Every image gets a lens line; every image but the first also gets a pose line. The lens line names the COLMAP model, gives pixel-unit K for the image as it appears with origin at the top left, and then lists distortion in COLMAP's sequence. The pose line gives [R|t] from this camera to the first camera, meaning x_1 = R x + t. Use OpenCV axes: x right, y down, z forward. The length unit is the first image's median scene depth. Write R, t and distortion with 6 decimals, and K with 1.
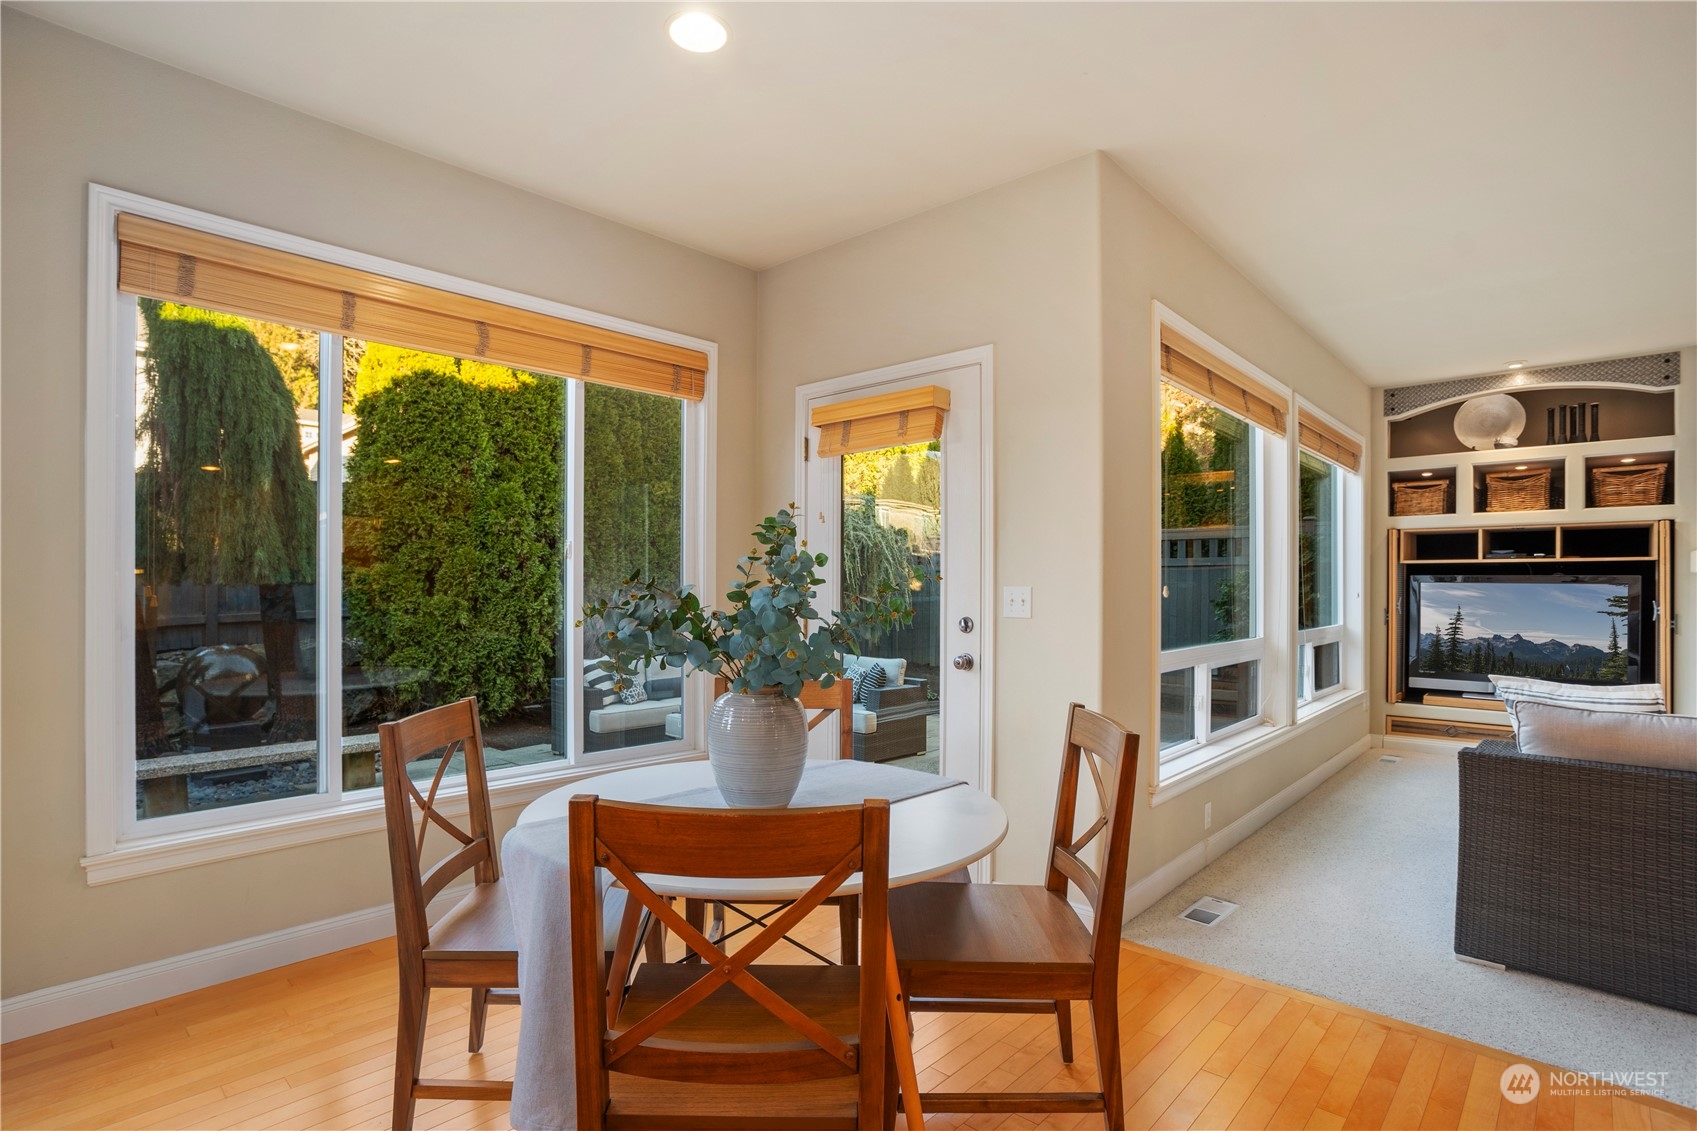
lens RADIAL K [[840.6, 0, 826.8], [0, 840.6, 580.9], [0, 0, 1]] dist [-0.078157, 0.034452]
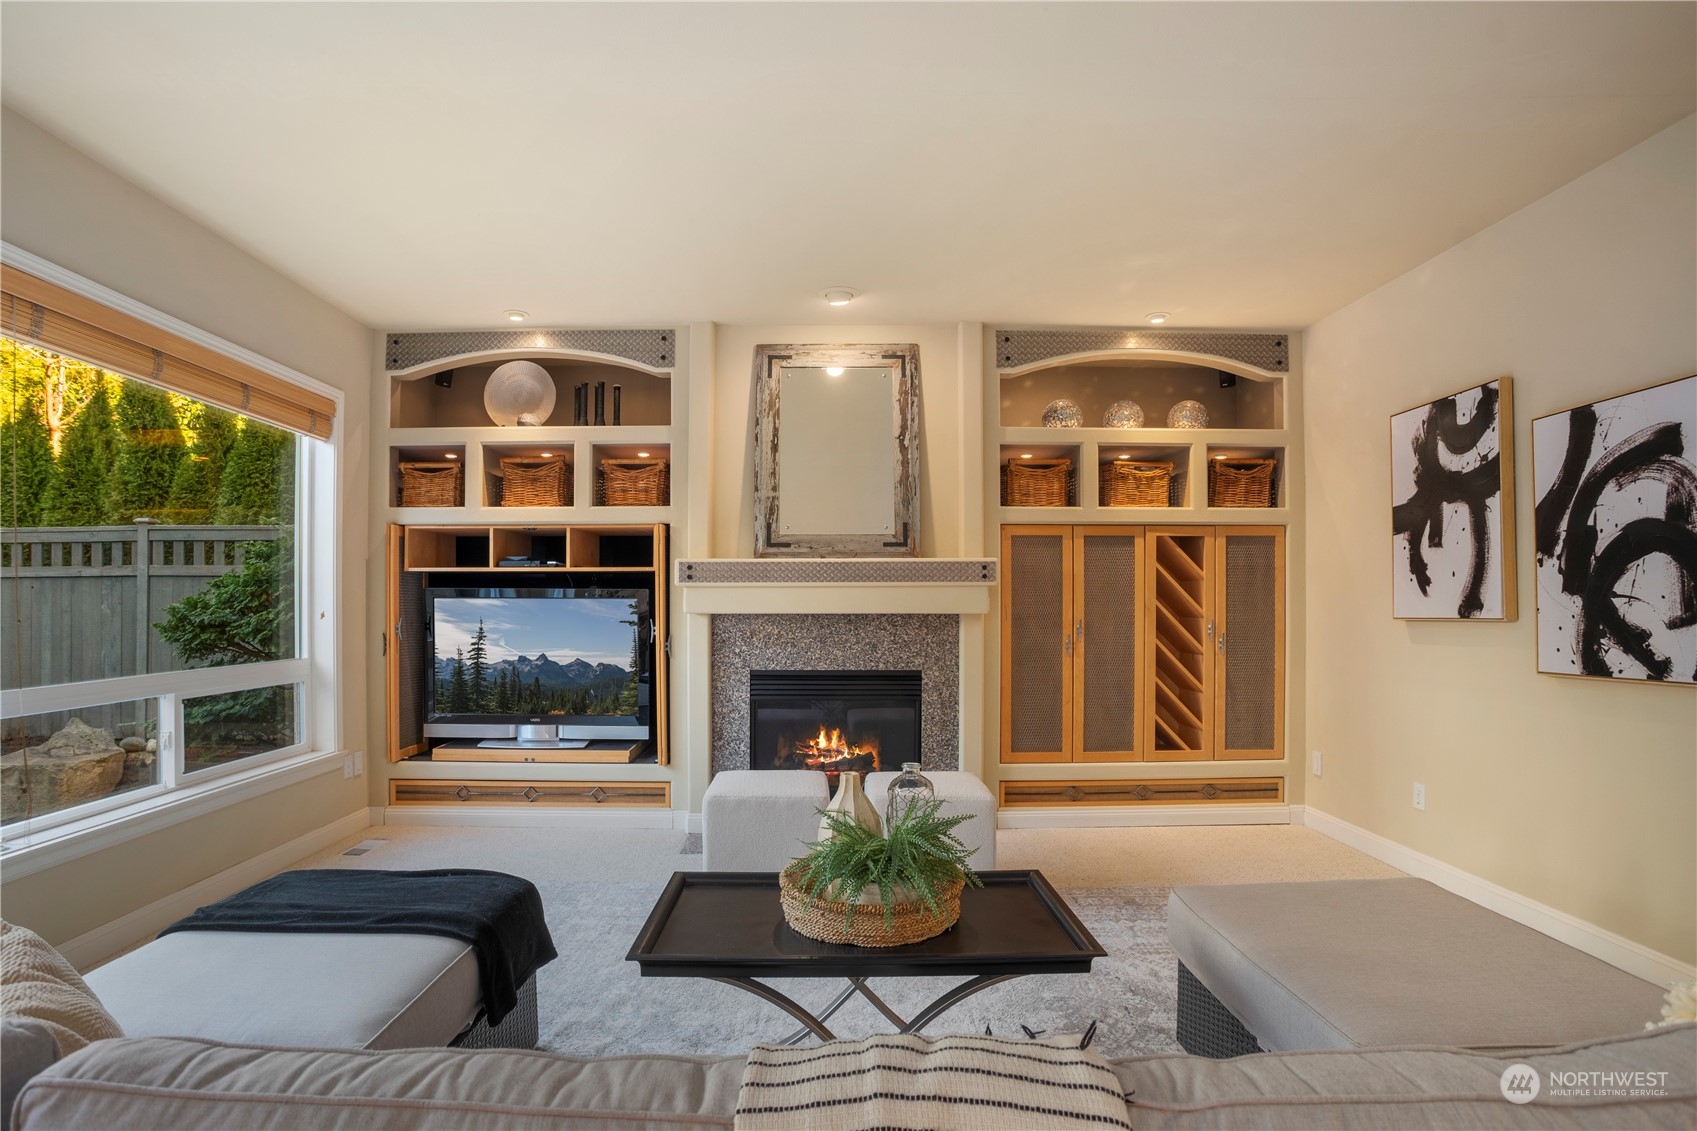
lens RADIAL K [[851.1, 0, 821.3], [0, 851.1, 594.2], [0, 0, 1]] dist [-0.075880, 0.036637]
pose [[0.727593, 0.002860, 0.686003, 0.478538], [-0.001138, 0.999995, -0.002962, 0.000843], [-0.686008, 0.001375, 0.727593, 0.199804]]
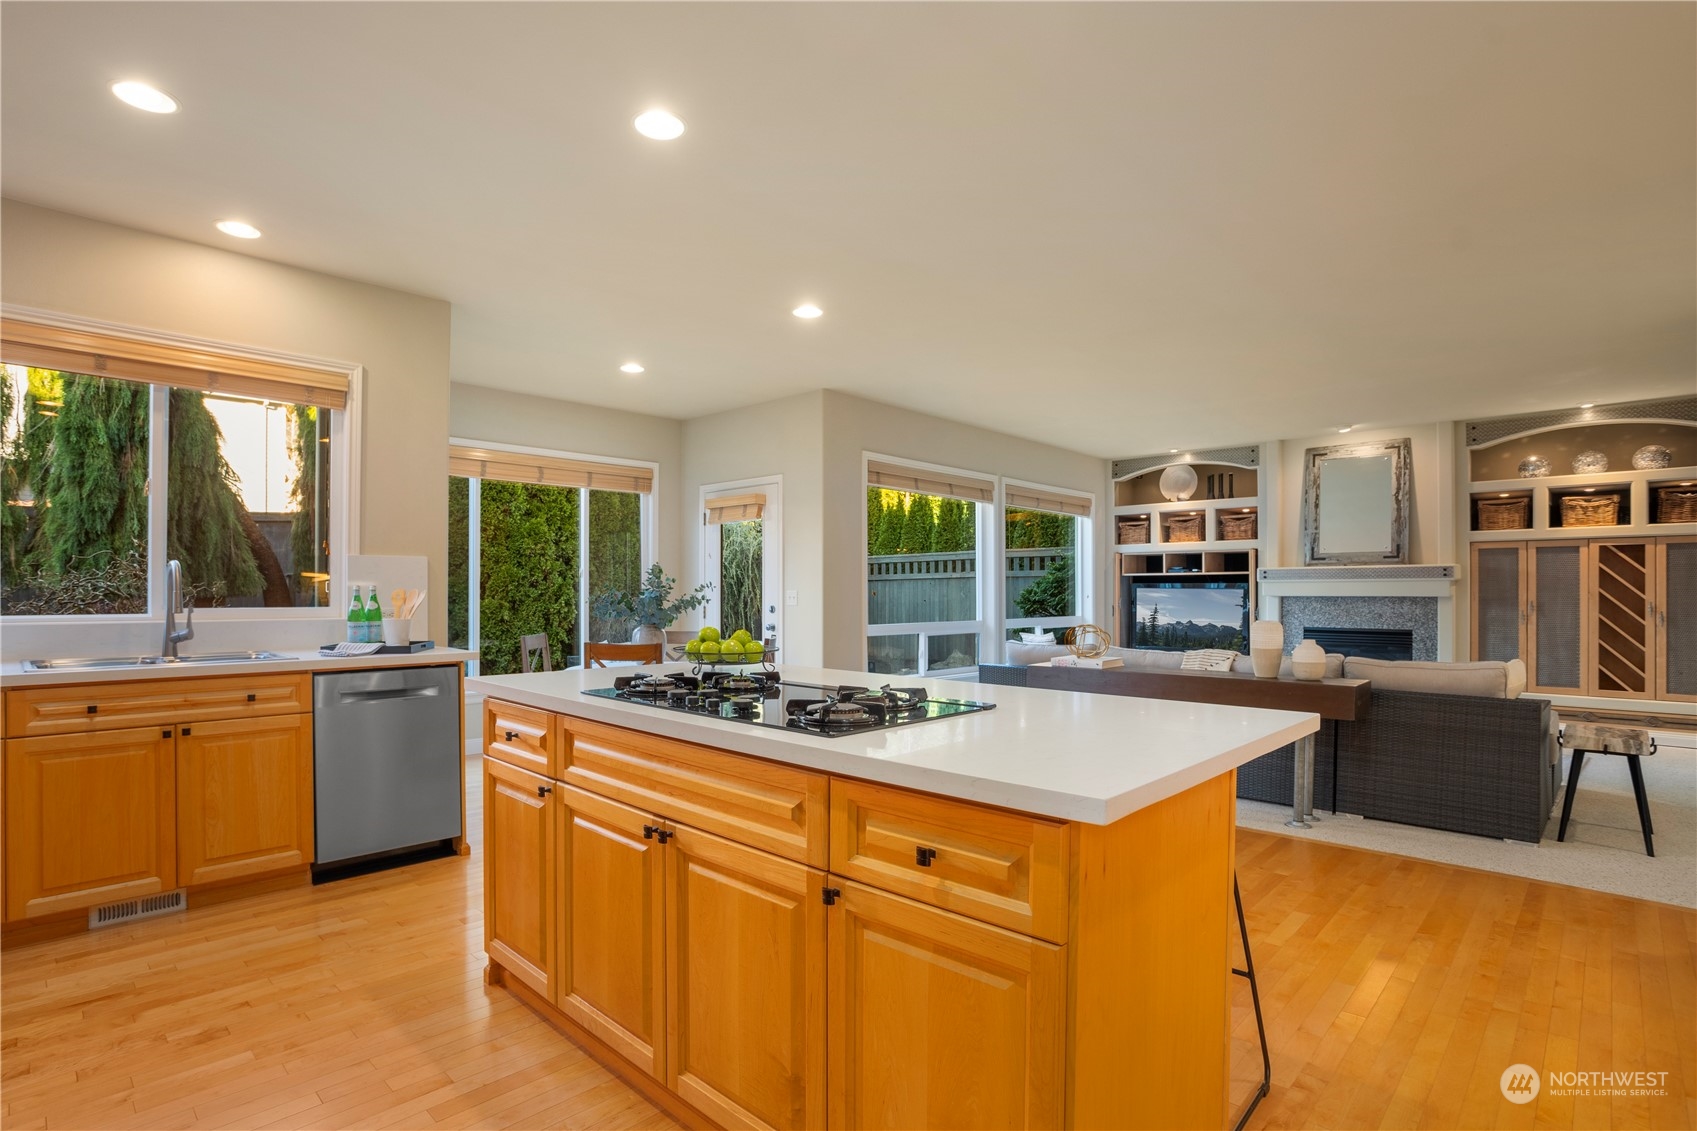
lens RADIAL K [[851.1, 0, 821.3], [0, 851.1, 594.2], [0, 0, 1]] dist [-0.075880, 0.036637]
pose [[0.999836, -0.002593, -0.017946, 0.179052], [0.002717, 0.999973, 0.006888, 0.000862], [0.017927, -0.006936, 0.999815, -0.605138]]
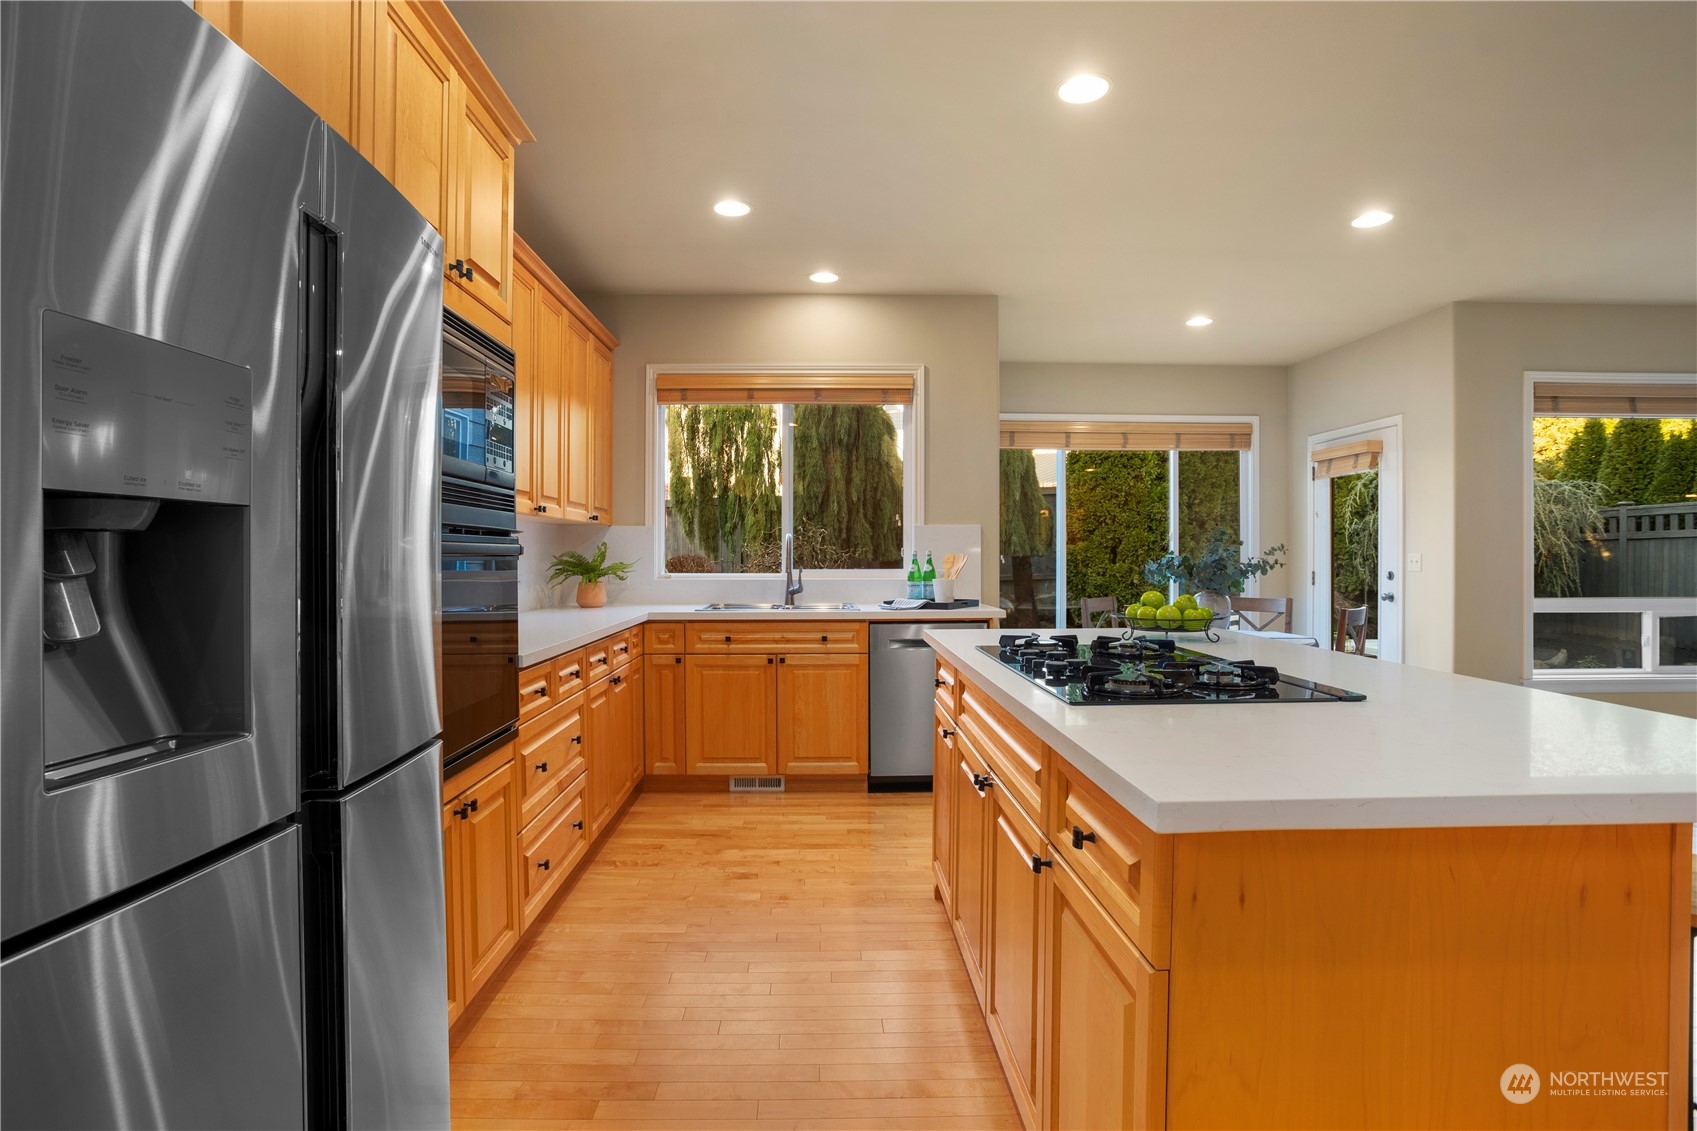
lens RADIAL K [[840.6, 0, 826.8], [0, 840.6, 580.9], [0, 0, 1]] dist [-0.078157, 0.034452]
pose [[0.701586, 0.014093, -0.712446, 0.305679], [0.009037, 0.999548, 0.028672, 0.002362], [0.712528, -0.026554, 0.701141, -0.565757]]
